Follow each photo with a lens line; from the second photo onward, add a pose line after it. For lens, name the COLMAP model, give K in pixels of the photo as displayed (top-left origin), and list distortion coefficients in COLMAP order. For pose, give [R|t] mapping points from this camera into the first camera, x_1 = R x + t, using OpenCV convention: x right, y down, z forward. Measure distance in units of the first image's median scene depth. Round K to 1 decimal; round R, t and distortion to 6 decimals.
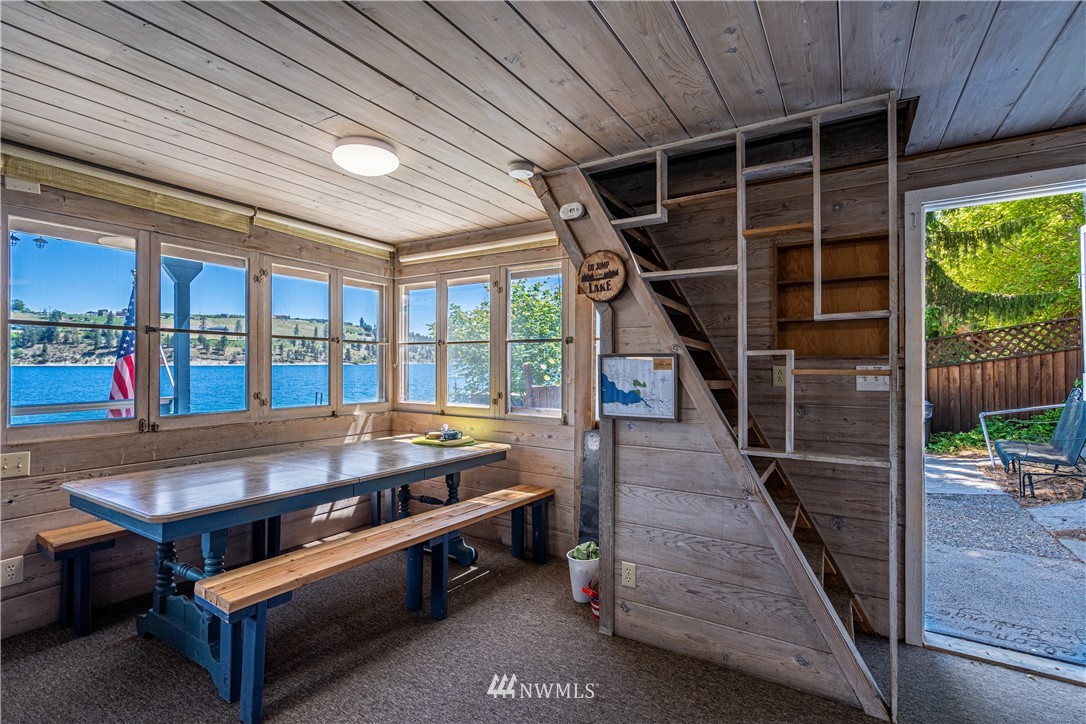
lens RADIAL K [[467.7, 0, 477.3], [0, 467.7, 363.6], [0, 0, 1]] dist [-0.000214, 0.000022]
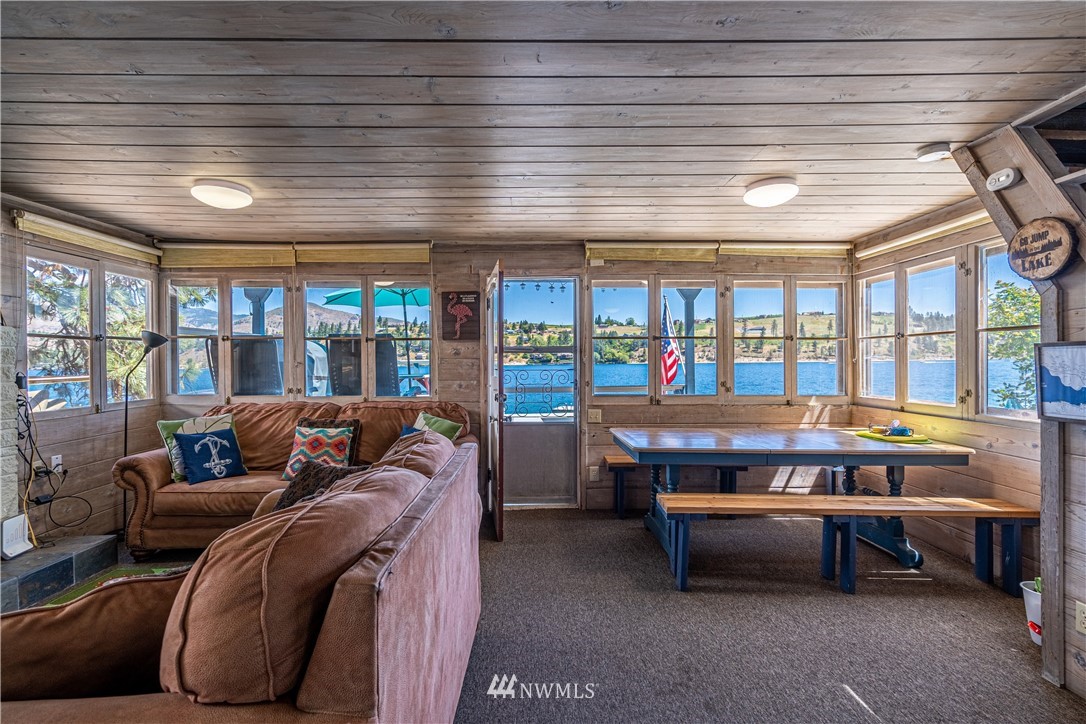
lens RADIAL K [[499.6, 0, 540.6], [0, 499.6, 364.0], [0, 0, 1]] dist [0.000449, 0.000067]
pose [[0.540312, -0.003461, -0.841458, 0.469218], [0.007753, 0.999970, 0.000866, 0.008366], [0.841429, -0.006992, 0.540322, -0.202881]]
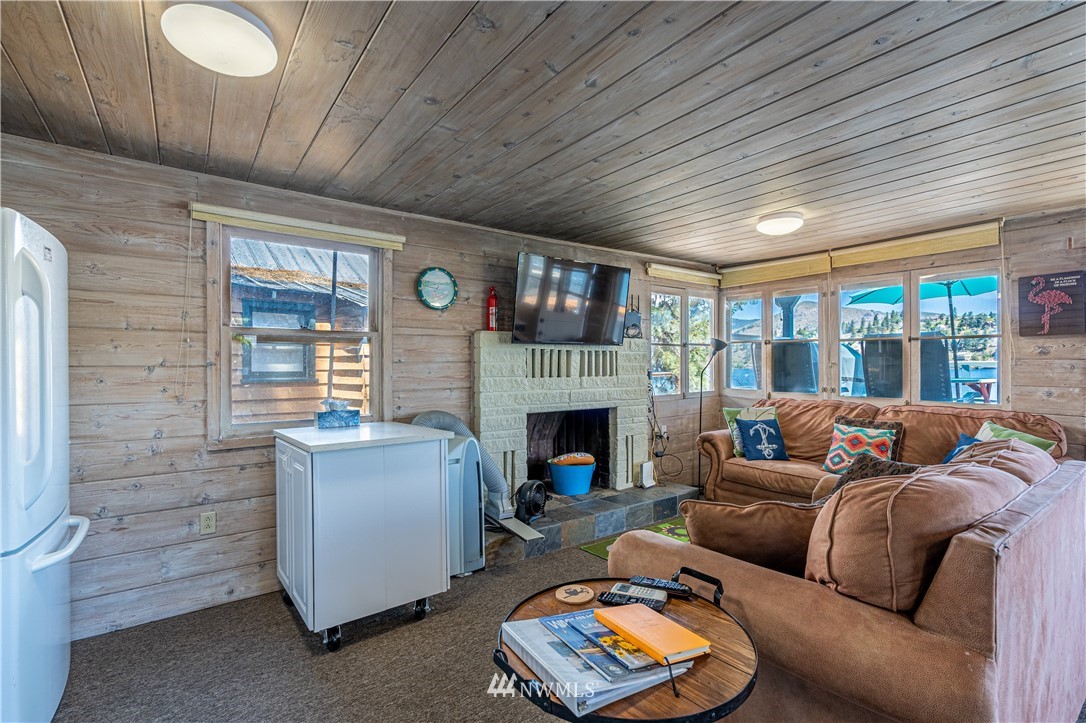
lens RADIAL K [[499.6, 0, 540.6], [0, 499.6, 363.5], [0, 0, 1]] dist [0.000449, 0.000067]
pose [[-0.356155, -0.005670, -0.934410, 0.517644], [-0.002202, 0.999984, -0.005229, 0.009142], [0.934424, 0.000195, -0.356162, -0.236174]]
